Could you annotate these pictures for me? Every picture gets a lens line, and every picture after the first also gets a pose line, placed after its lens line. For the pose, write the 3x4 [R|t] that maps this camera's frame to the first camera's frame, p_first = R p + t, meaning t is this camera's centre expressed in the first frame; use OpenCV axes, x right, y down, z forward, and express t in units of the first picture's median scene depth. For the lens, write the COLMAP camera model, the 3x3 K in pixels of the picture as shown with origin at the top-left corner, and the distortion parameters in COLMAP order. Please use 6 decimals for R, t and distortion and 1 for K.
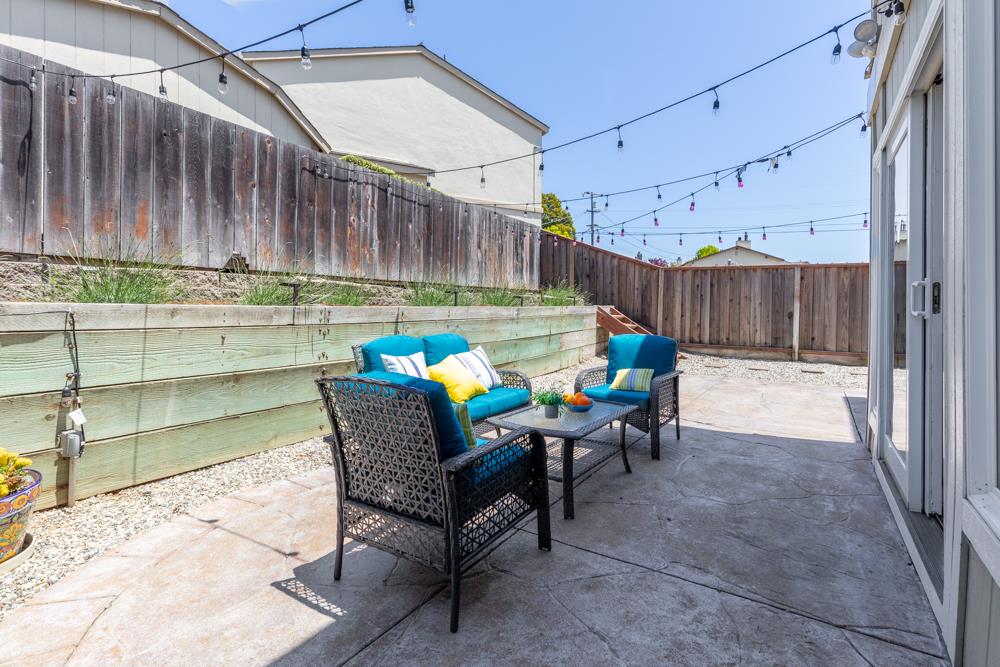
lens RADIAL K [[478.6, 0, 502.8], [0, 478.6, 307.8], [0, 0, 1]] dist [0.001202, -0.000167]
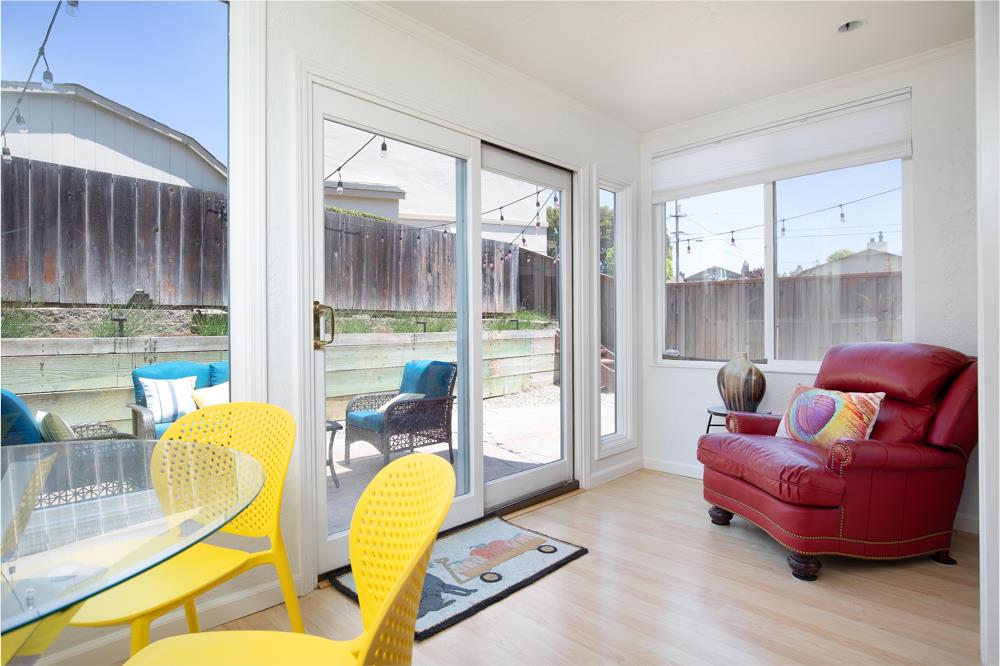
lens RADIAL K [[540.3, 0, 493.7], [0, 540.3, 326.0], [0, 0, 1]] dist [-0.016537, 0.001024]
pose [[0.978971, -0.017997, -0.203202, 0.489068], [0.016240, 0.999815, -0.010314, -0.002333], [0.203350, 0.006797, 0.979082, -0.074227]]
